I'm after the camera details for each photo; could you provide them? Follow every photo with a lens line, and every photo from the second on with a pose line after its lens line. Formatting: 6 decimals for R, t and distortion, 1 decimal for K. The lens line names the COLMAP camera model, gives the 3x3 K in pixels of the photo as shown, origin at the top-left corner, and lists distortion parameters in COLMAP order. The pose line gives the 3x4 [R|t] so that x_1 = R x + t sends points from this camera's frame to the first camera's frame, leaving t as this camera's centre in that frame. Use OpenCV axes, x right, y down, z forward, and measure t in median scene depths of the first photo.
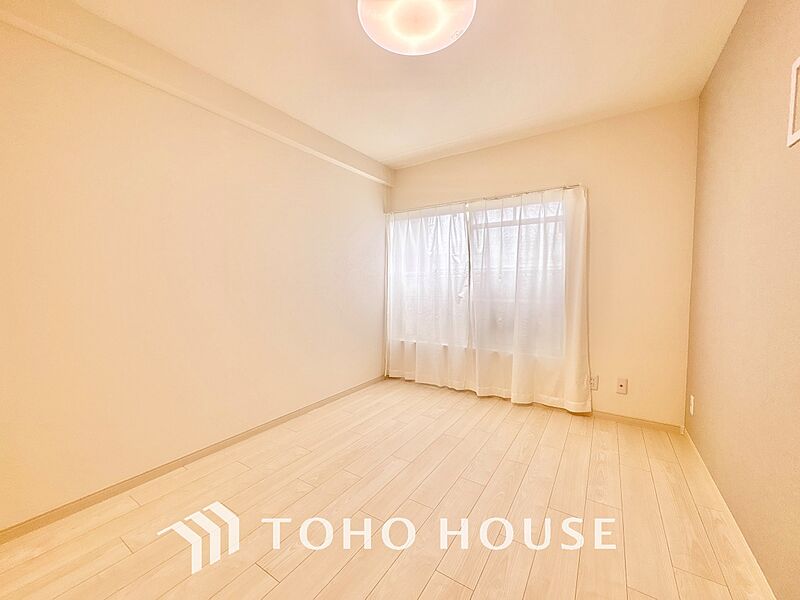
lens RADIAL K [[319.8, 0, 402.1], [0, 319.8, 303.0], [0, 0, 1]] dist [0.000002, -0.000143]
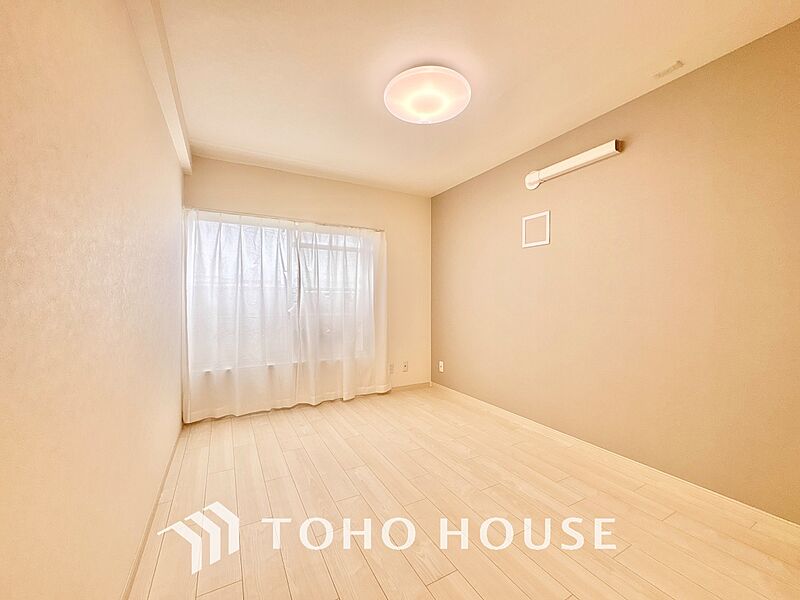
lens RADIAL K [[319.8, 0, 401.8], [0, 319.8, 302.9], [0, 0, 1]] dist [0.000002, -0.000143]
pose [[0.468890, -0.008397, 0.883217, -0.575953], [0.051039, 0.998542, -0.017602, -0.014934], [-0.881781, 0.053332, 0.468635, 0.239411]]
